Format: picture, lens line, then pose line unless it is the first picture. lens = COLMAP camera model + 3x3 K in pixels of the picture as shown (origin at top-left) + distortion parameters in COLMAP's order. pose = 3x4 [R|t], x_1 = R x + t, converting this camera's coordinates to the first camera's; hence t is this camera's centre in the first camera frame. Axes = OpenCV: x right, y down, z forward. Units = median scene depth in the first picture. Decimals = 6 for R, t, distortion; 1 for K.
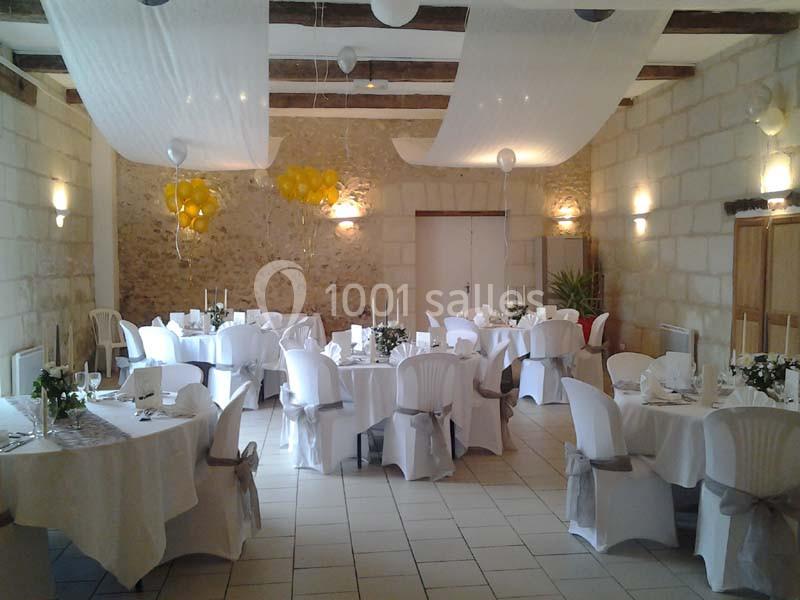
lens RADIAL K [[730.5, 0, 400.0], [0, 730.5, 300.0], [0, 0, 1]] dist [-0.008661, -0.008885]
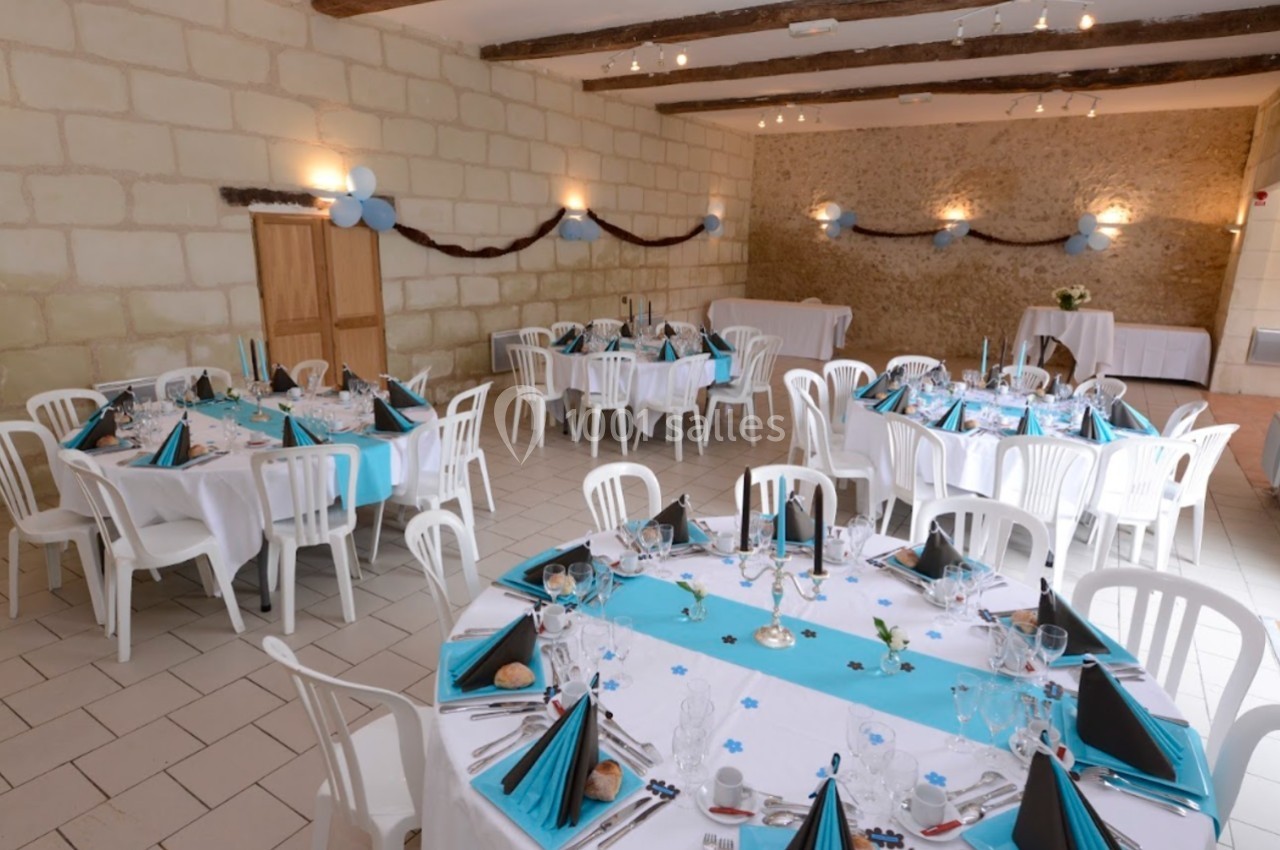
lens RADIAL K [[727.4, 0, 640.0], [0, 727.4, 425.0], [0, 0, 1]] dist [0.000135, 0.000027]
pose [[-0.768324, -0.164298, 0.618615, -0.380290], [0.027291, 0.957205, 0.288120, -0.102691], [-0.639479, 0.238252, -0.730960, 1.320034]]
